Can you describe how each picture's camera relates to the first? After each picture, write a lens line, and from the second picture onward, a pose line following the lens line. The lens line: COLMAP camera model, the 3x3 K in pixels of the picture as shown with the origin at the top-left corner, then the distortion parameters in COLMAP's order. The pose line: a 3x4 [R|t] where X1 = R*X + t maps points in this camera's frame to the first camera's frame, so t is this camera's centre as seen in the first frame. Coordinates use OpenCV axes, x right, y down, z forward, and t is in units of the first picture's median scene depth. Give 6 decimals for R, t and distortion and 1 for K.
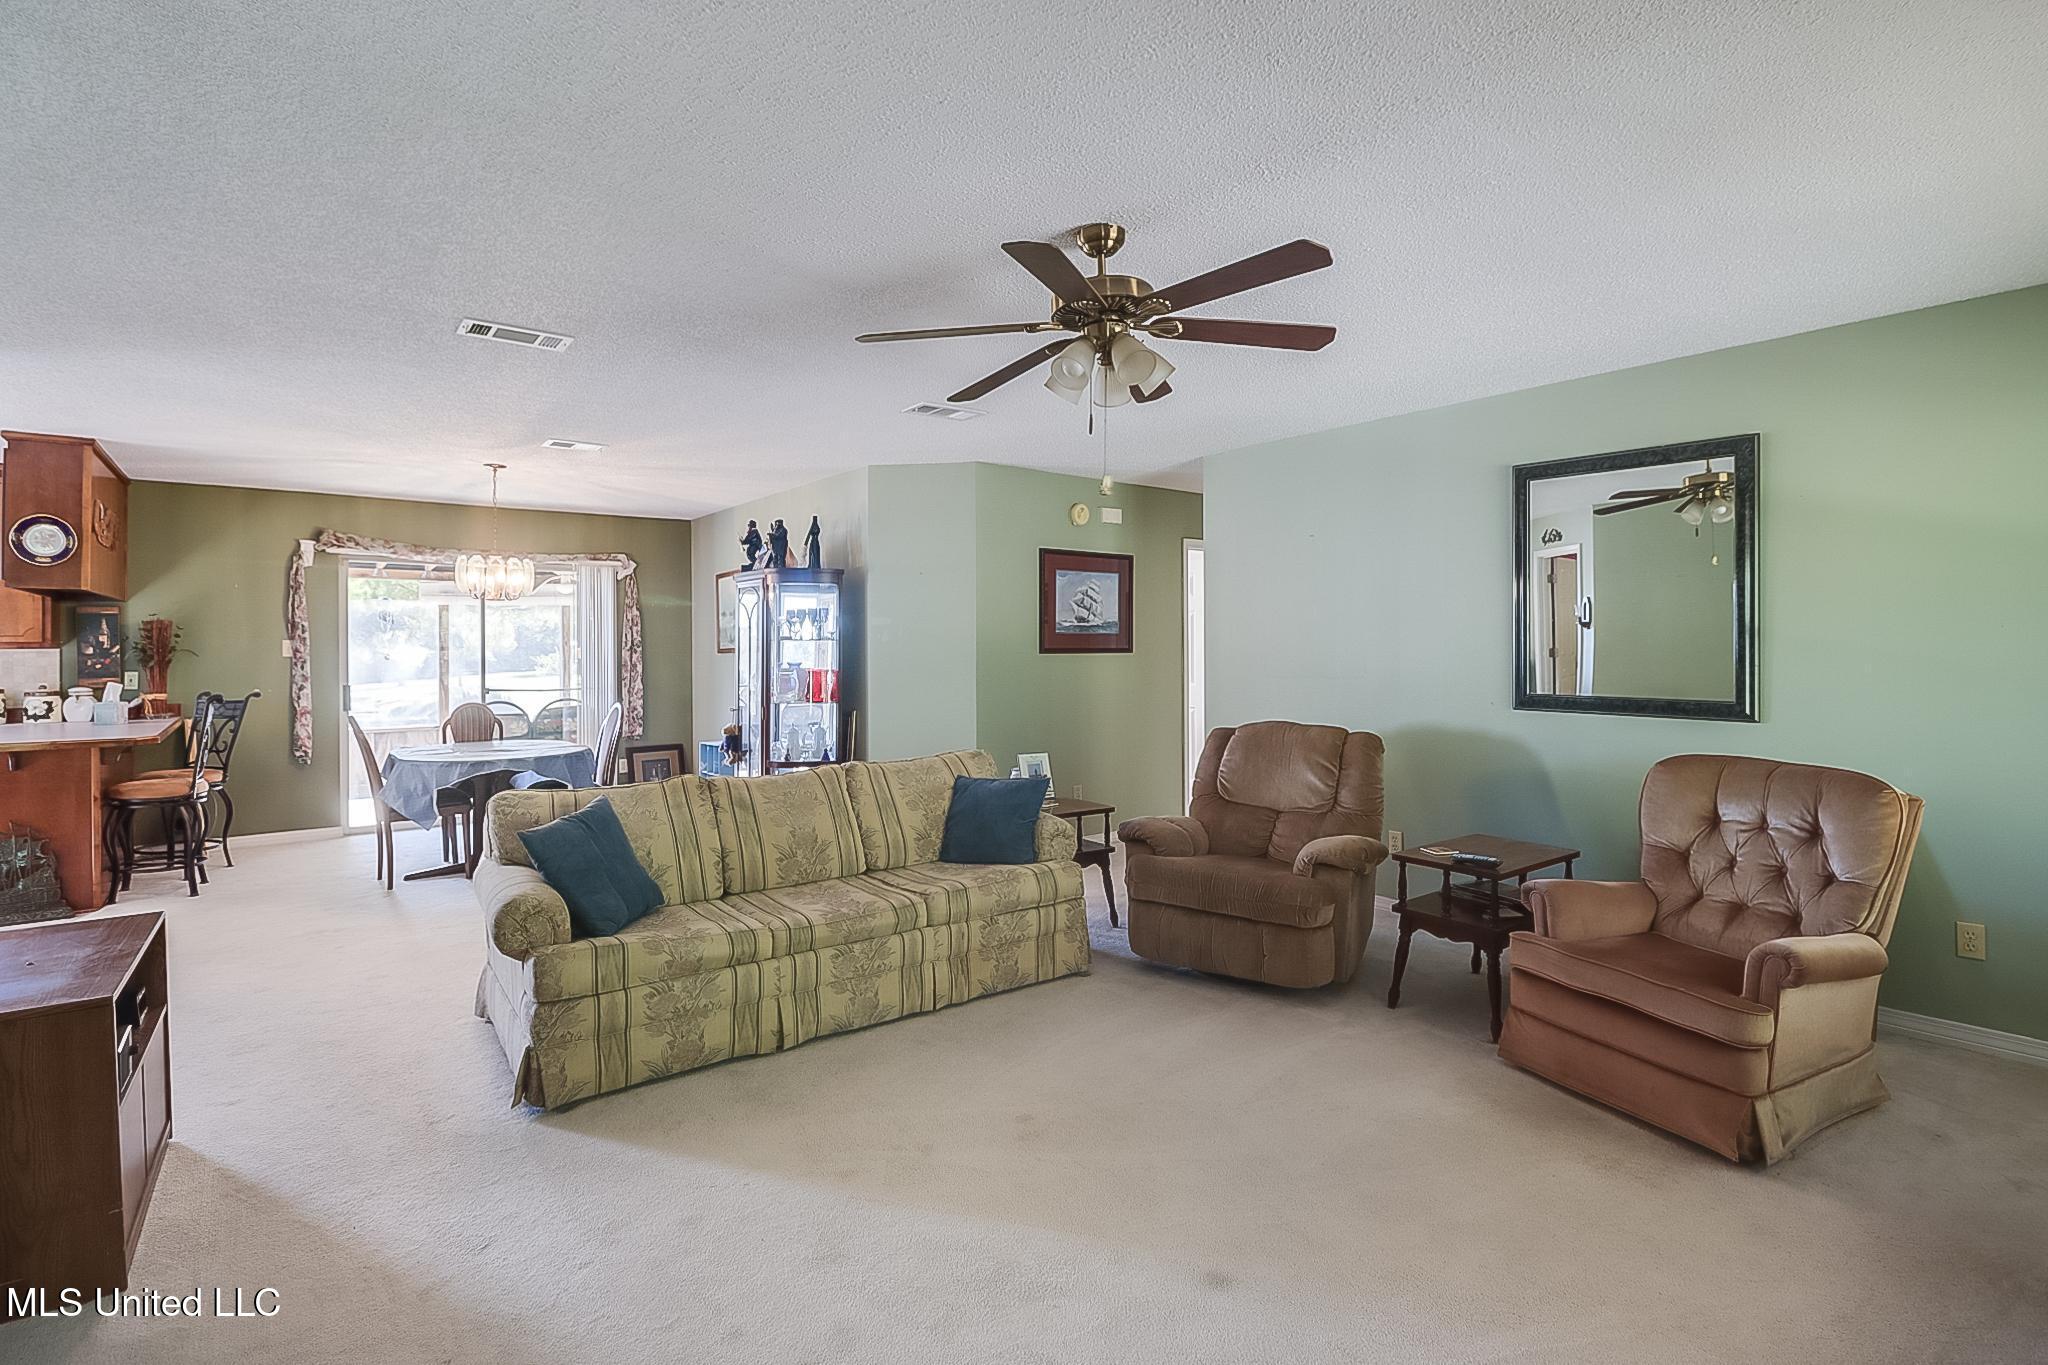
lens RADIAL K [[937.2, 0, 1022.0], [0, 937.2, 648.5], [0, 0, 1]] dist [-0.000255, -0.000059]
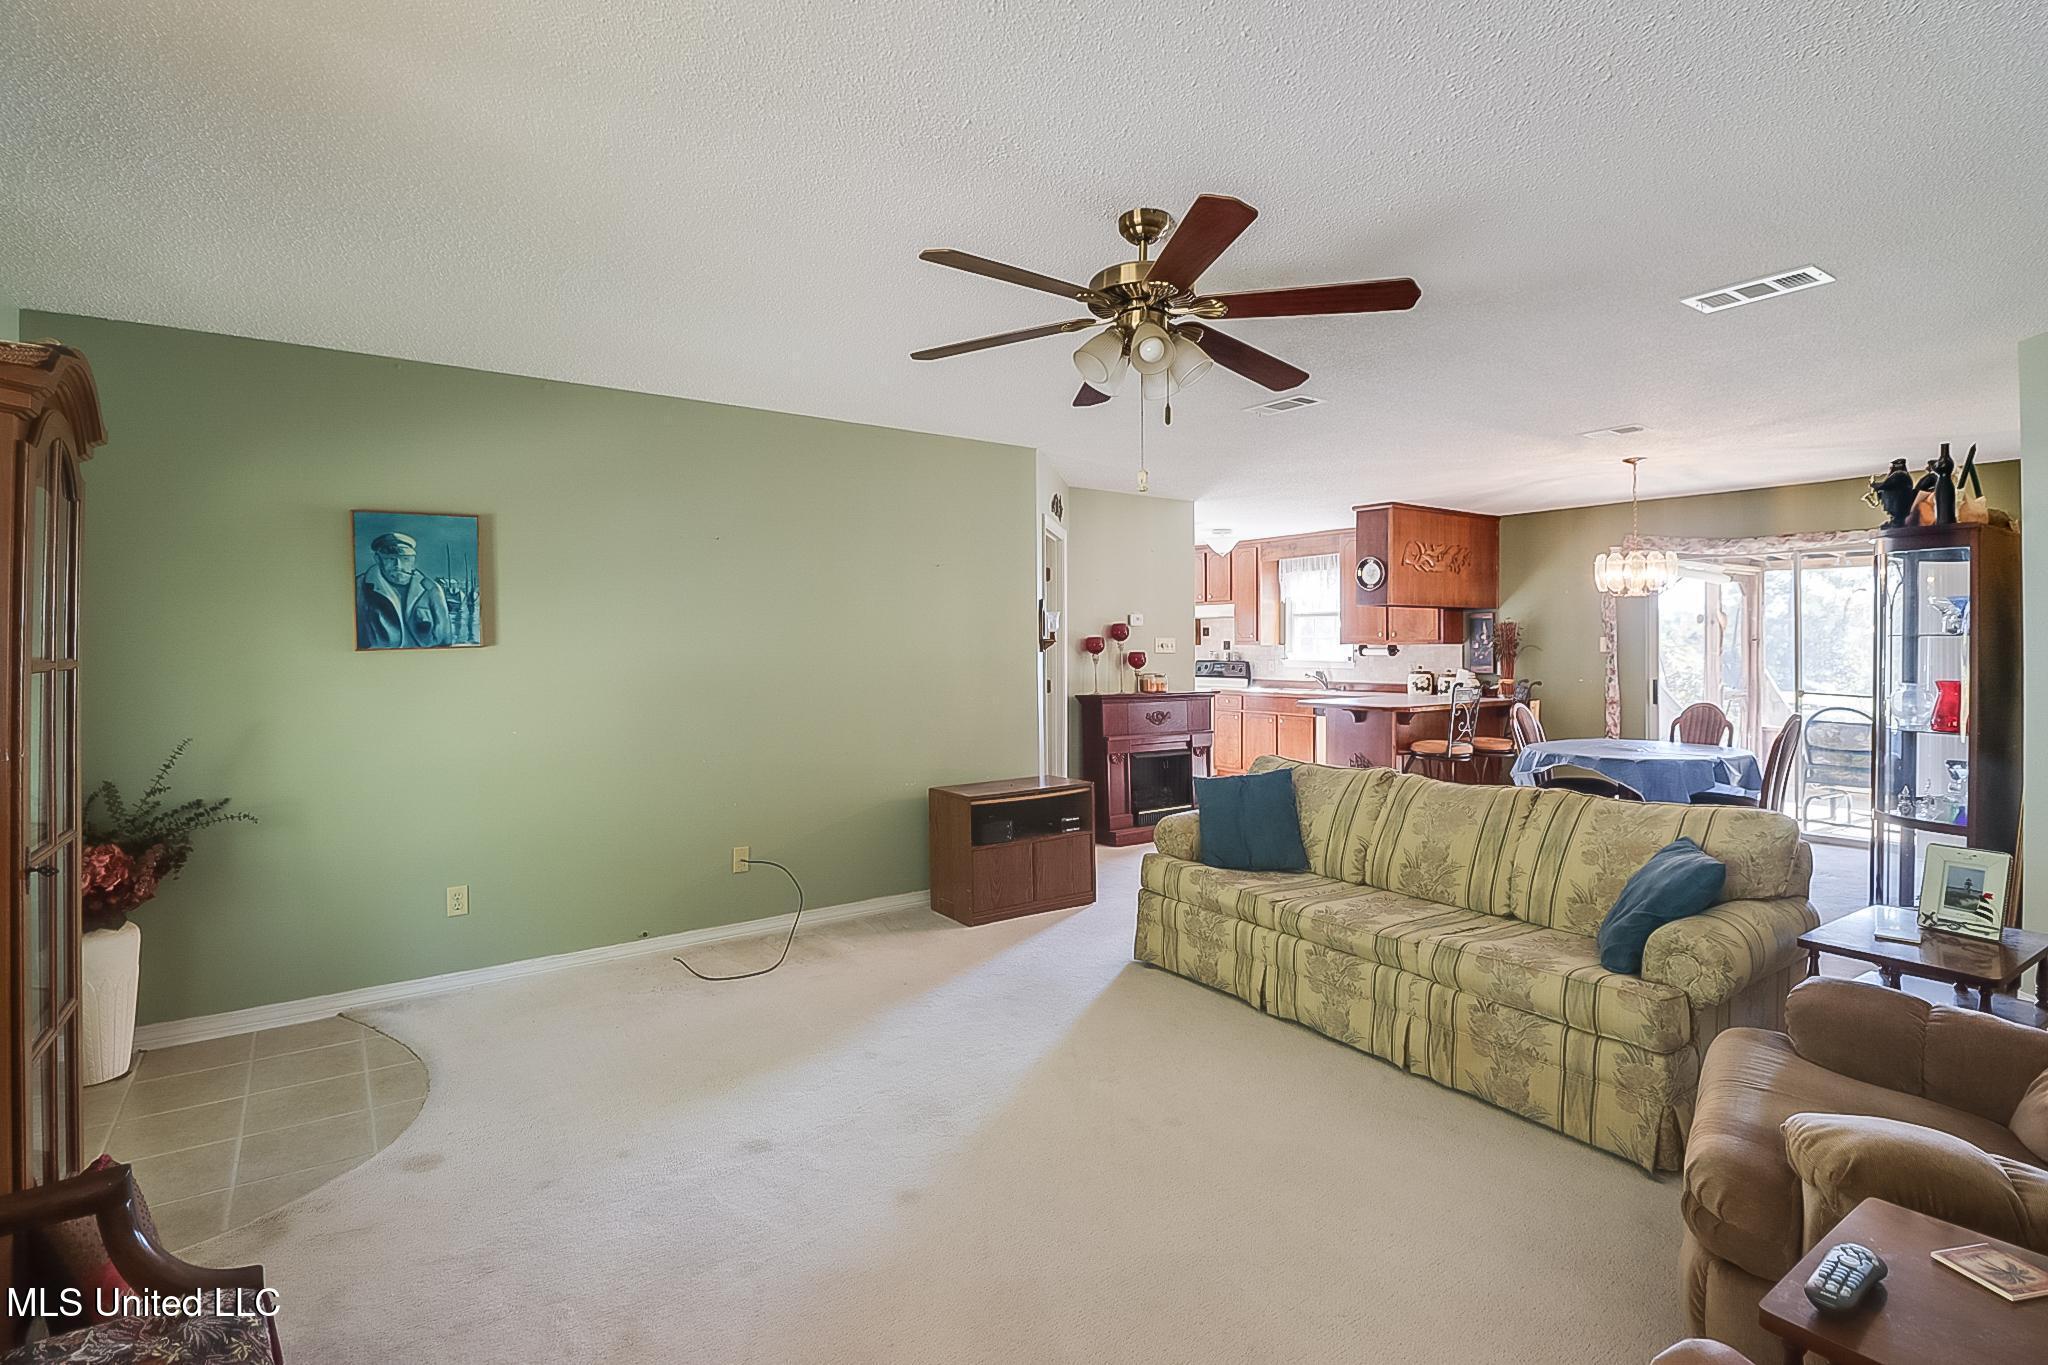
lens RADIAL K [[975.3, 0, 1029.5], [0, 975.3, 643.0], [0, 0, 1]] dist [-0.000708, -0.000360]
pose [[-0.023107, 0.002037, -0.999731, 0.741466], [-0.000224, 0.999998, 0.002043, -0.007681], [0.999733, 0.000271, -0.023107, 0.617384]]
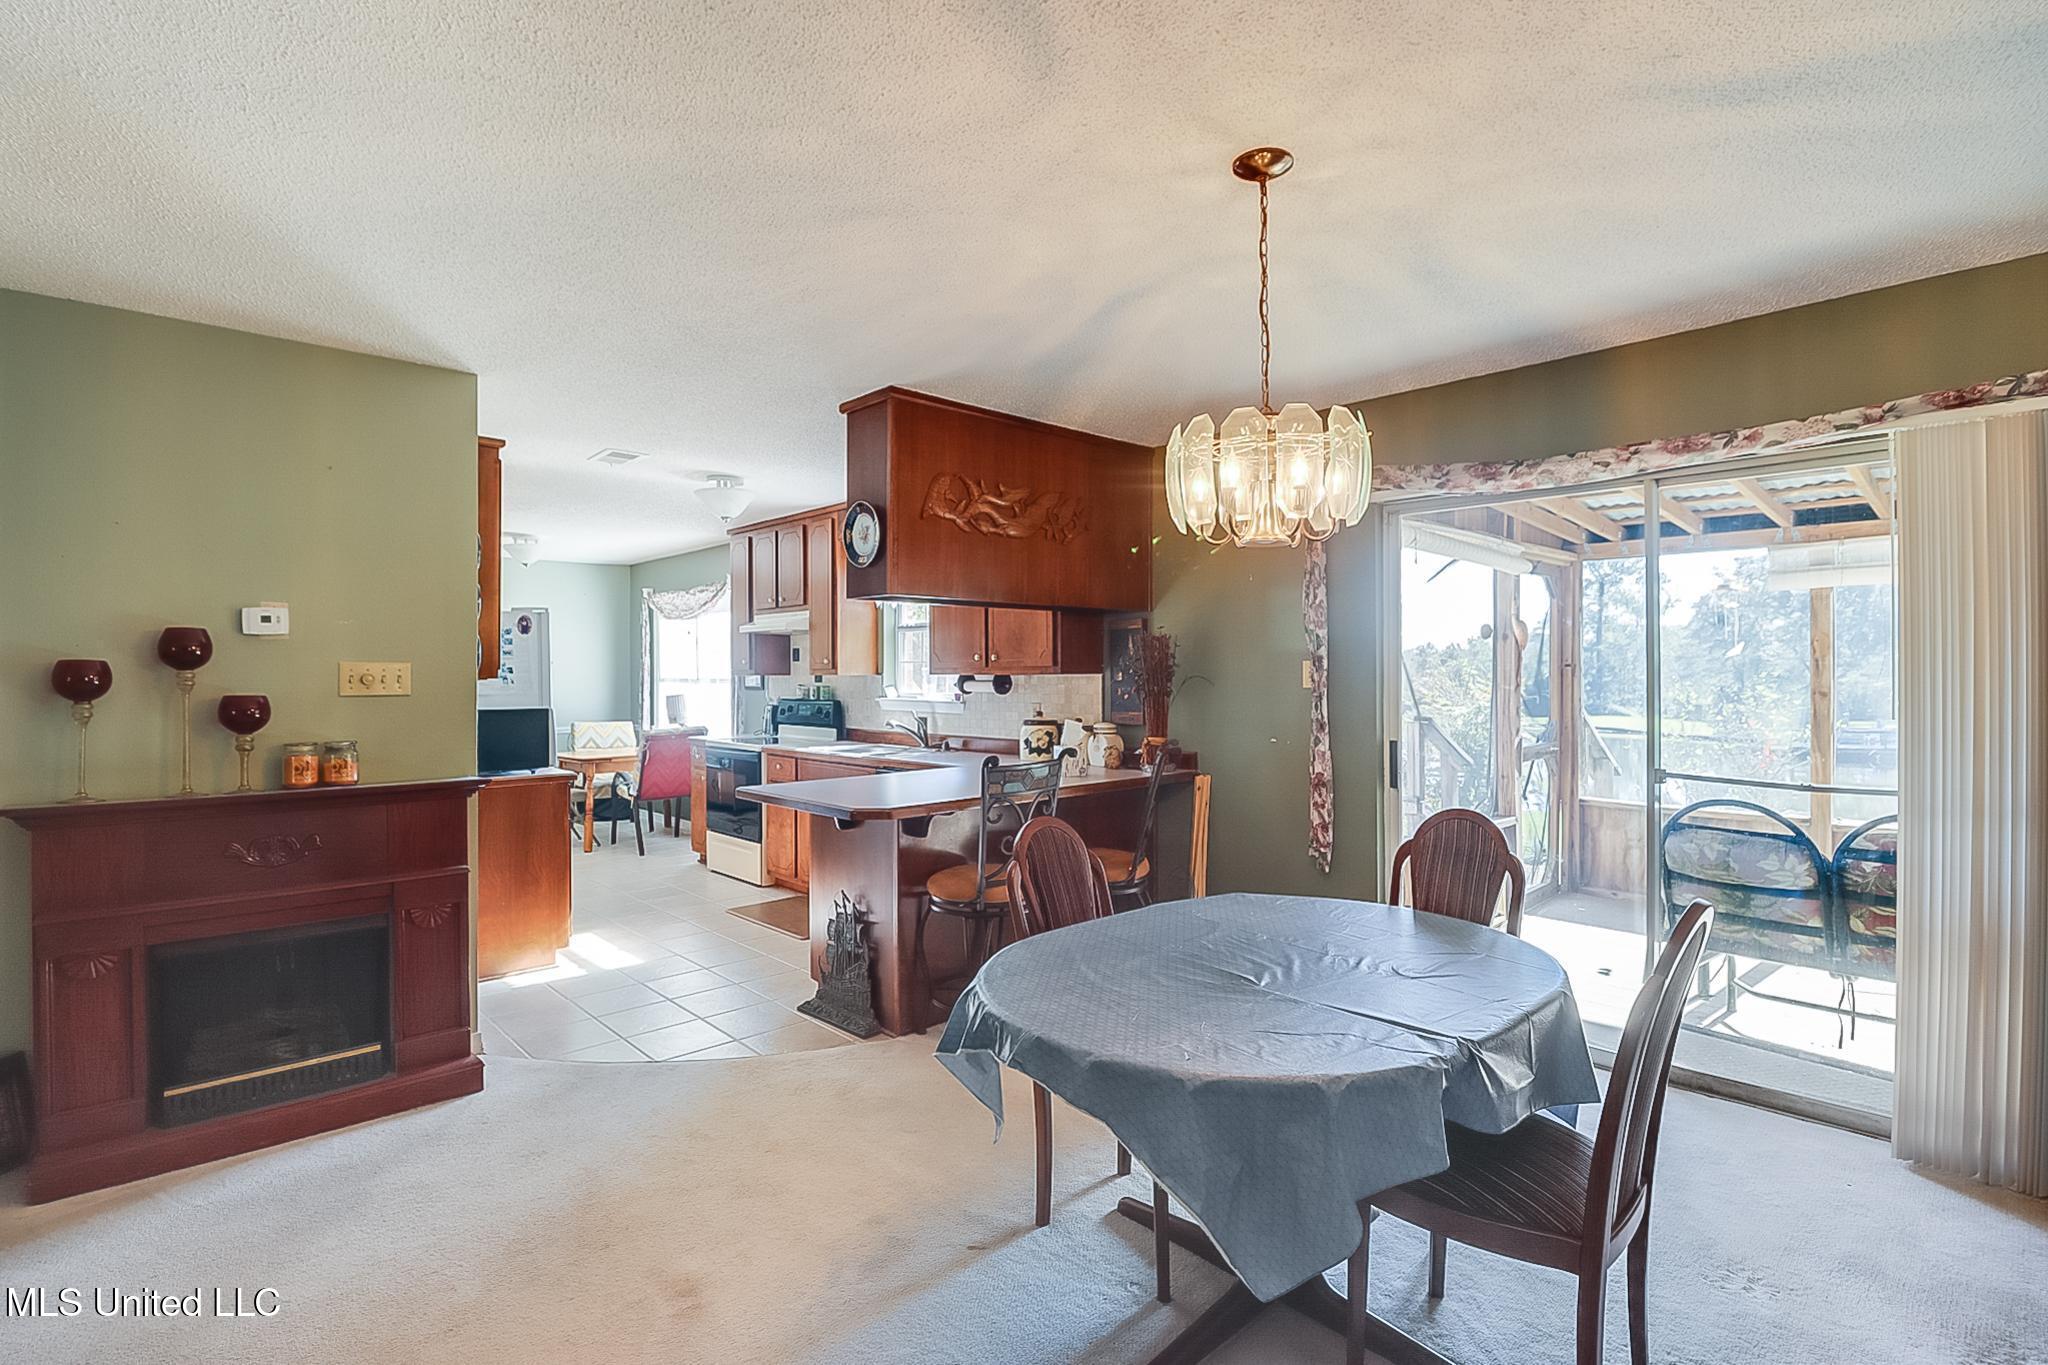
lens RADIAL K [[951.5, 0, 1019.2], [0, 951.5, 674.5], [0, 0, 1]] dist [-0.000256, -0.000152]
pose [[0.094535, 0.005898, -0.995504, -0.347955], [0.001504, 0.999980, 0.006067, -0.007576], [0.995520, -0.002071, 0.094525, 1.386024]]
